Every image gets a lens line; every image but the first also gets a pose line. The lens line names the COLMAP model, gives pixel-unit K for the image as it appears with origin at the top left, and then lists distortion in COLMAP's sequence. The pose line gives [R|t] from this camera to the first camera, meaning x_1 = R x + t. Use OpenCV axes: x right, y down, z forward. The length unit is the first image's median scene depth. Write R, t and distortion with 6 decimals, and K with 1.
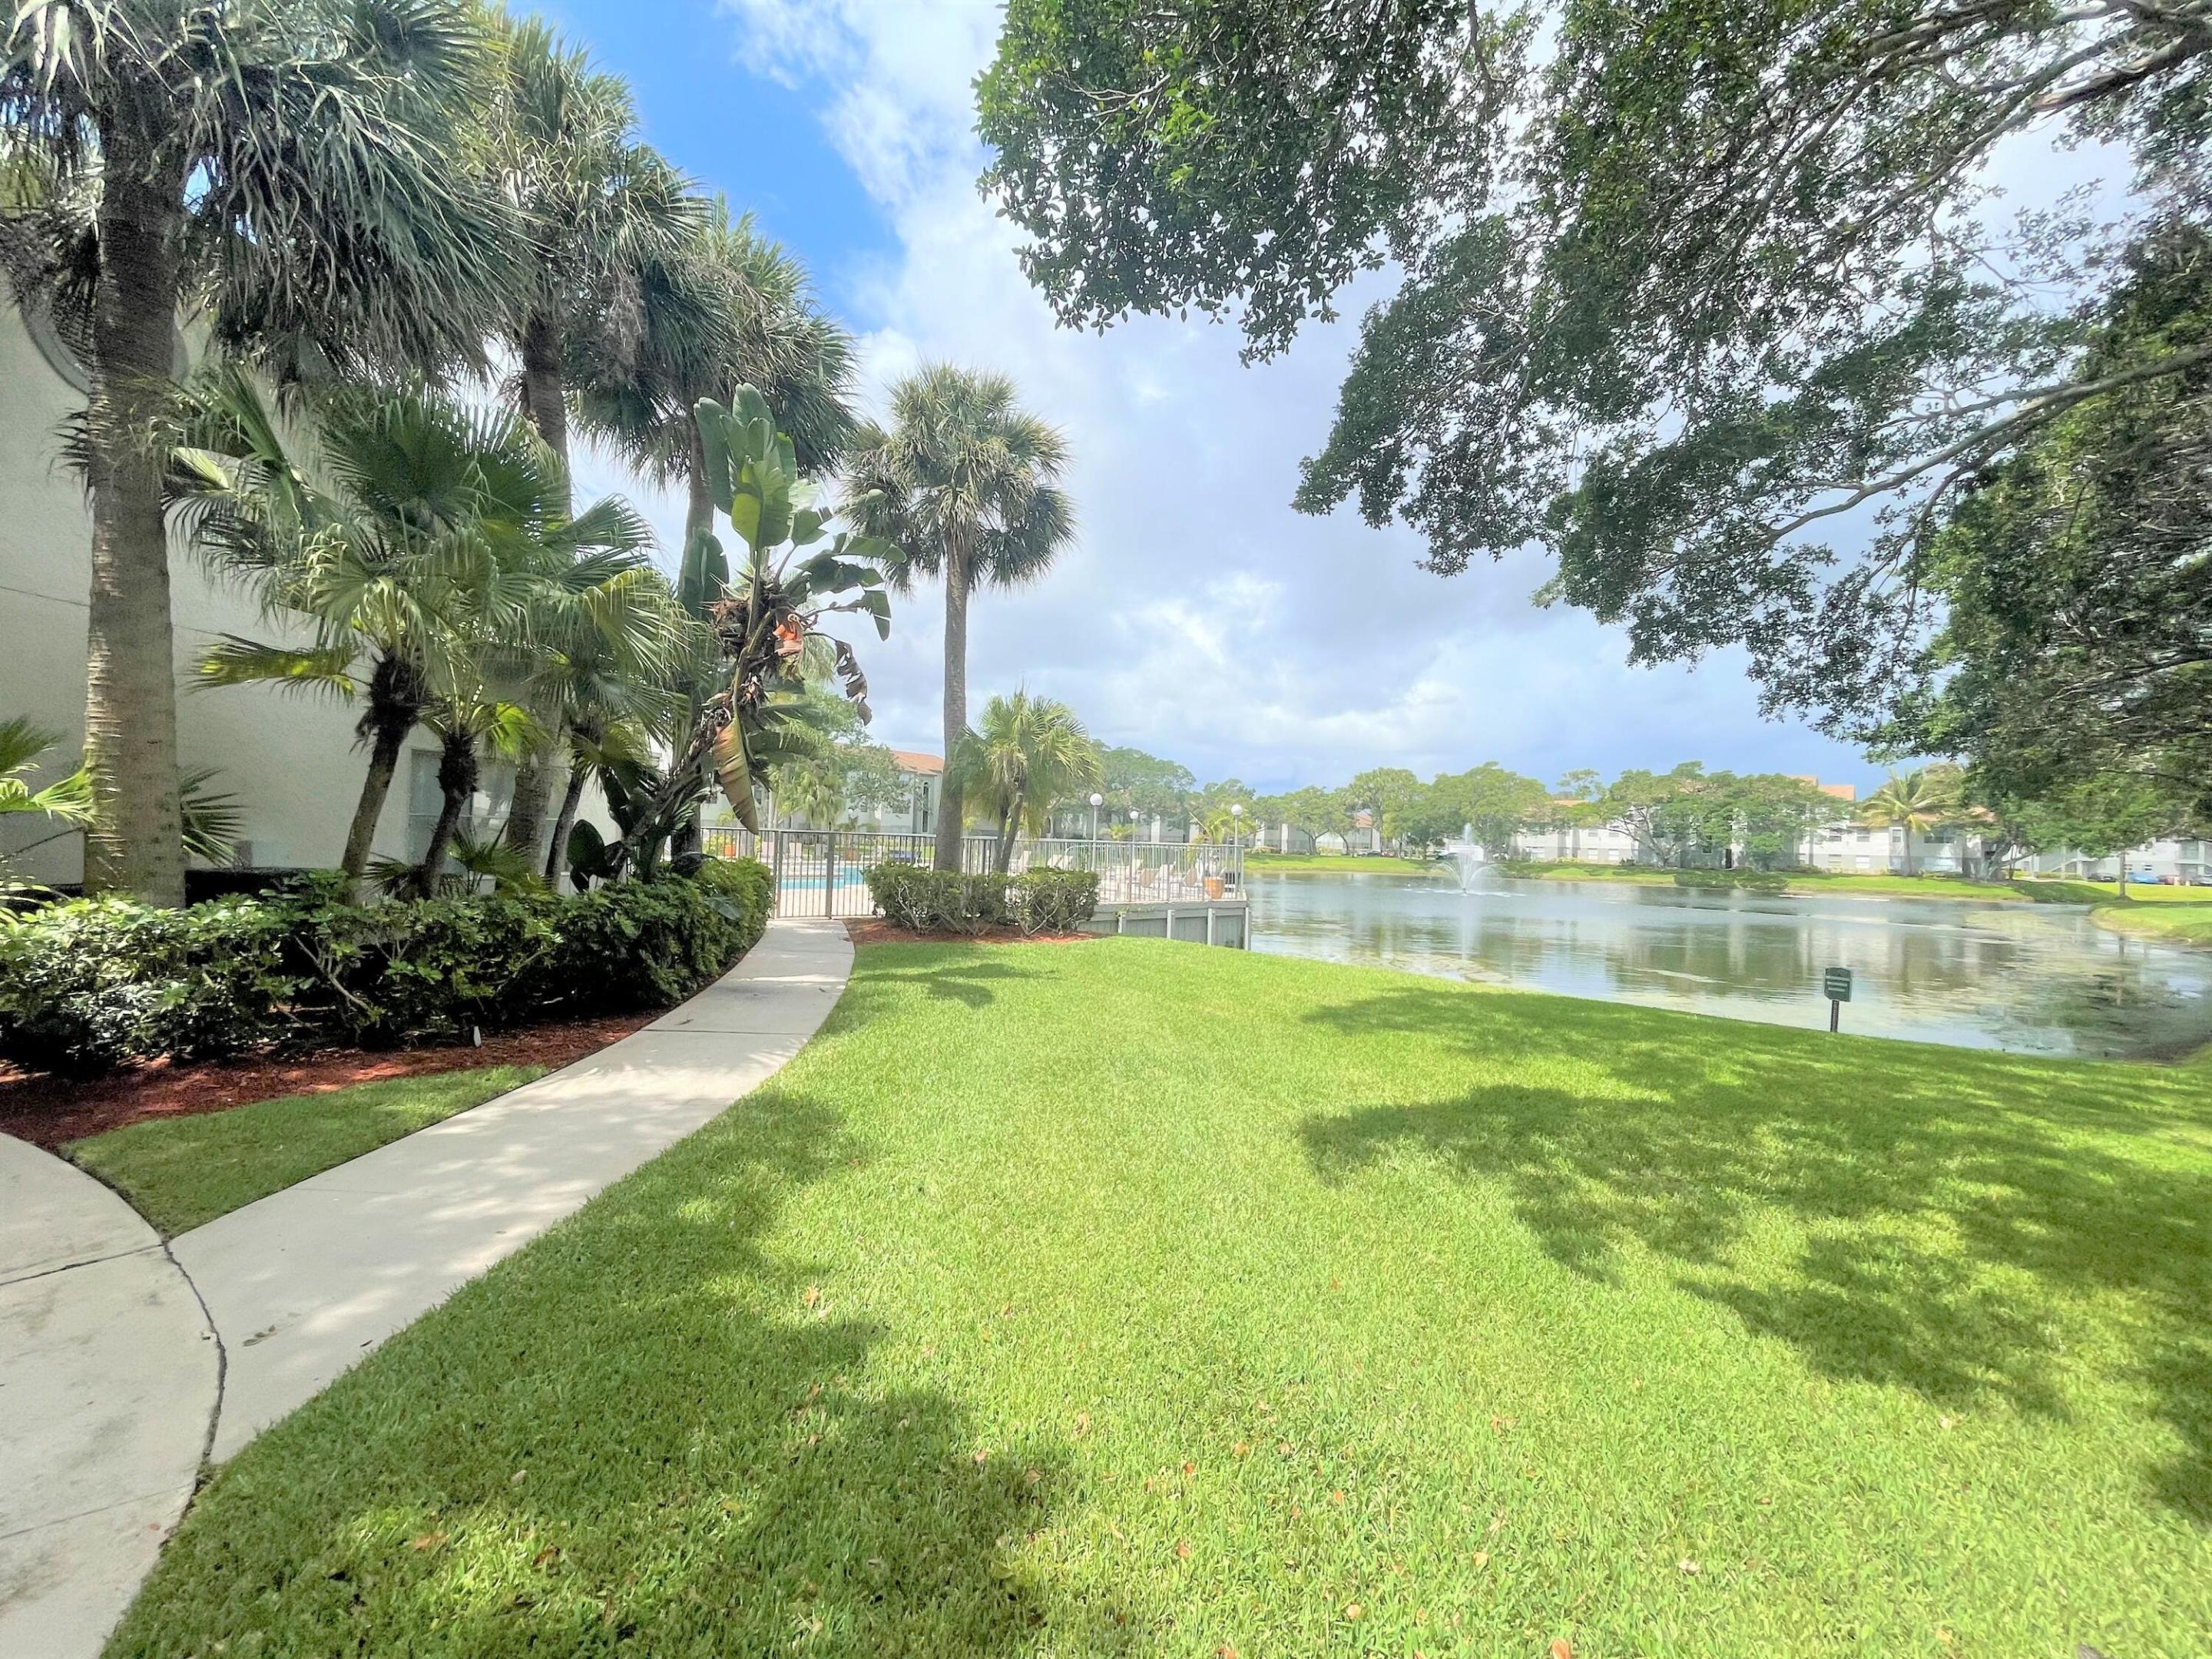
lens RADIAL K [[900.0, 0, 1101.2], [0, 900.0, 839.2], [0, 0, 1]] dist [0.001052, -0.000088]
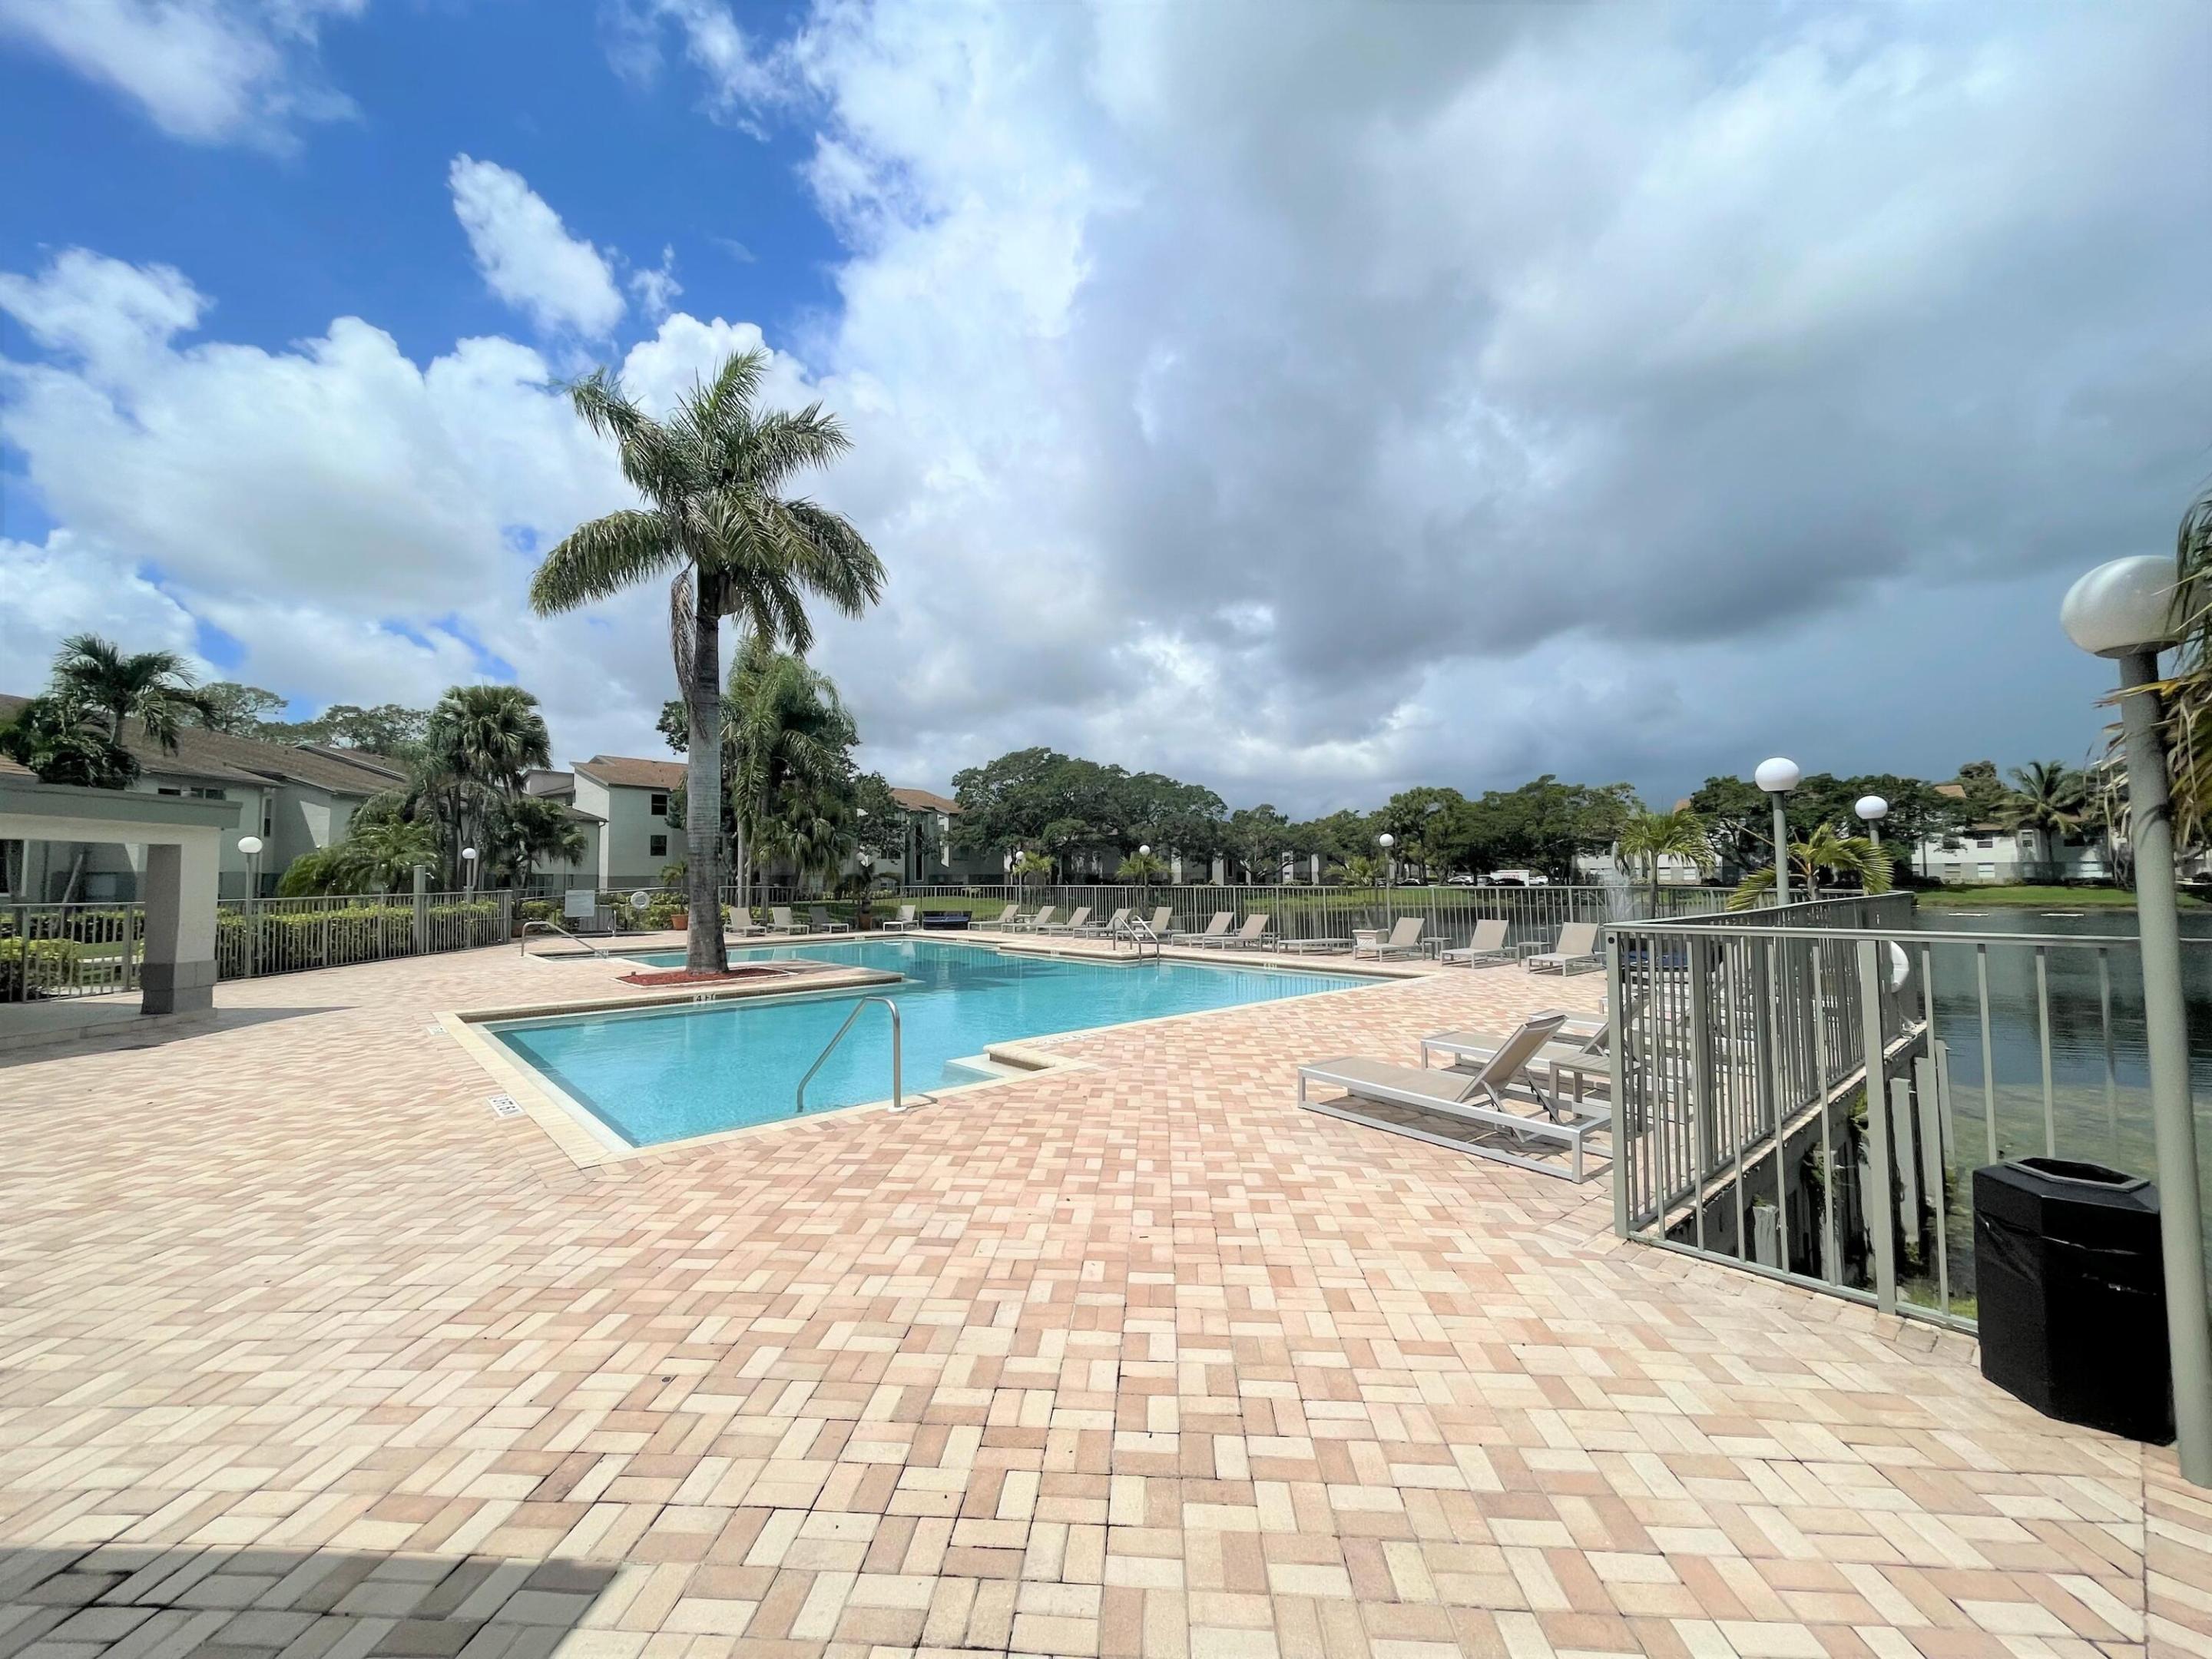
lens RADIAL K [[871.3, 0, 1106.0], [0, 871.3, 829.5], [0, 0, 1]] dist [0.000060, -0.000029]
pose [[0.998624, -0.037225, 0.036926, -0.056800], [0.039152, 0.997832, -0.052905, -0.003831], [-0.034876, 0.054278, 0.997917, 0.160880]]
